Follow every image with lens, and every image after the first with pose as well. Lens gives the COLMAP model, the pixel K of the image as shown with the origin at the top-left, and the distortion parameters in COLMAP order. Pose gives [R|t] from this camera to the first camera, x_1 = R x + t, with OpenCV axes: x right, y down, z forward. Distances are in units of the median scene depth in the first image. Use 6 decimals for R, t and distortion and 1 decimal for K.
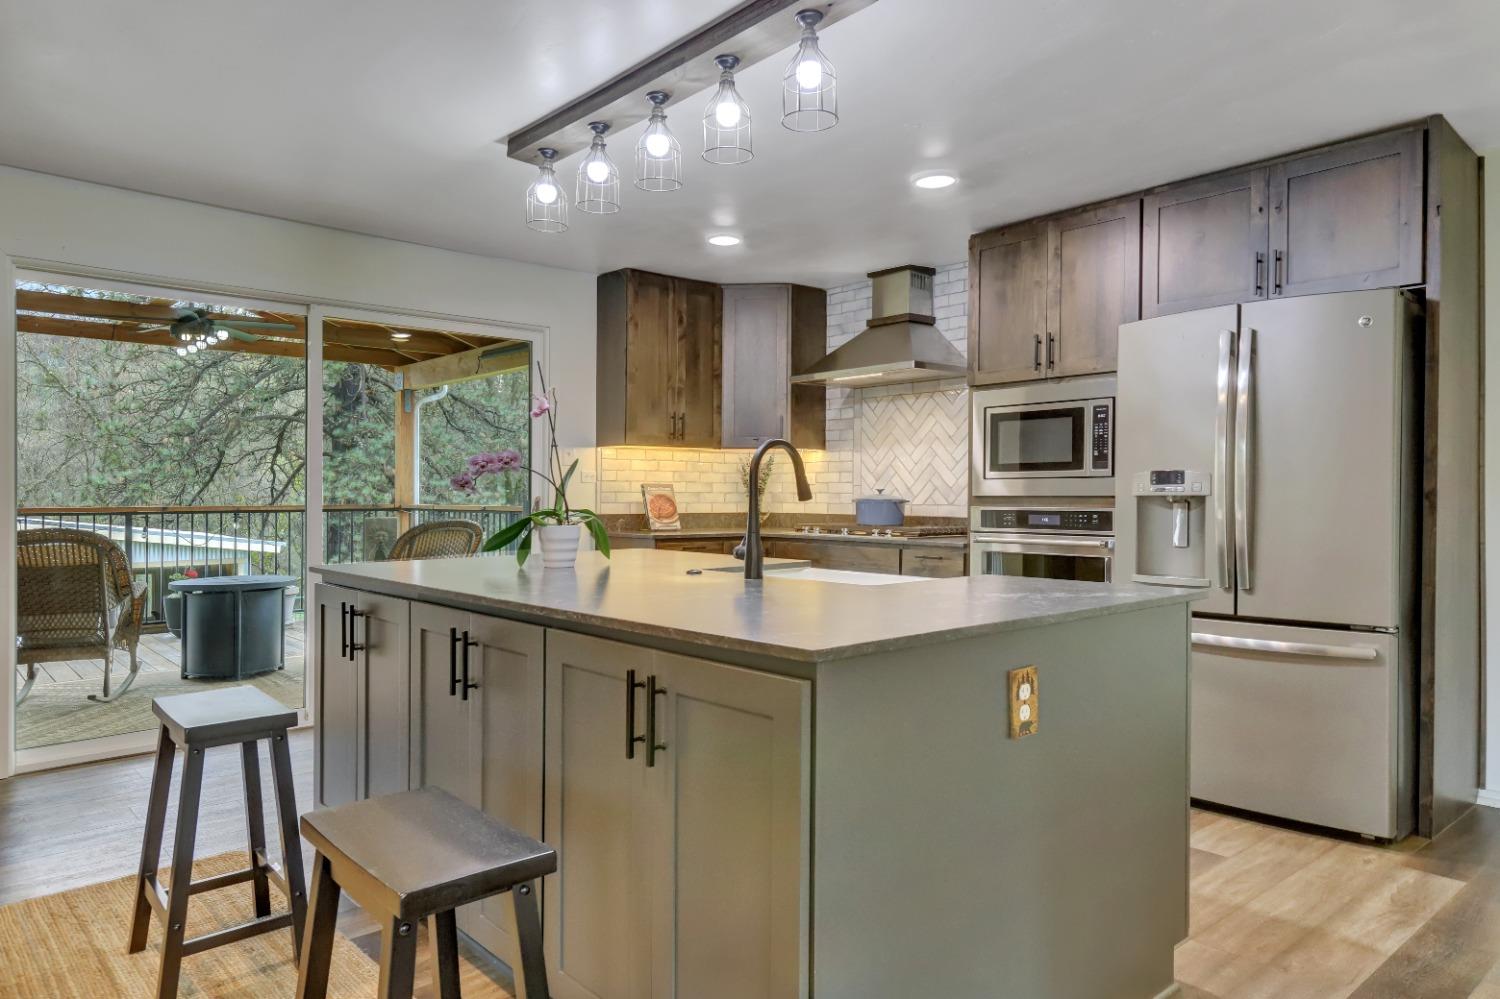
lens RADIAL K [[975.2, 0, 751.3], [0, 975.2, 510.6], [0, 0, 1]] dist [0.026563, -0.006921]
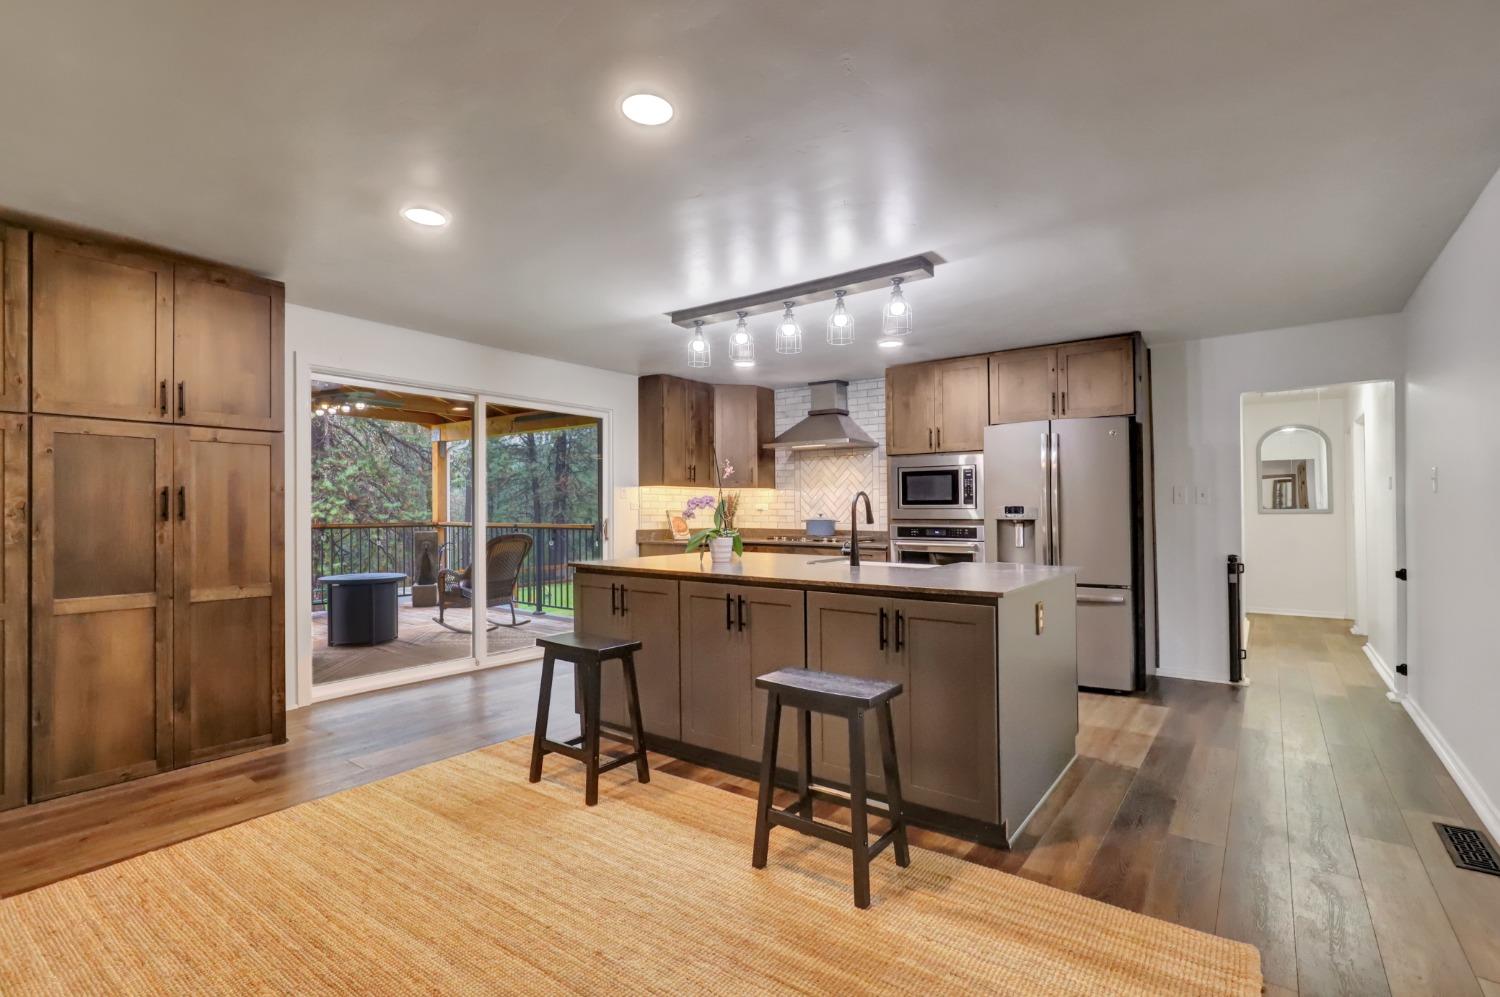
lens RADIAL K [[699.3, 0, 746.6], [0, 699.3, 503.2], [0, 0, 1]] dist [-0.018286, 0.004366]
pose [[0.980259, 0.003594, 0.197684, -0.252547], [0.002496, 0.999530, -0.030550, -0.005073], [-0.197700, 0.030440, 0.979790, -0.150960]]
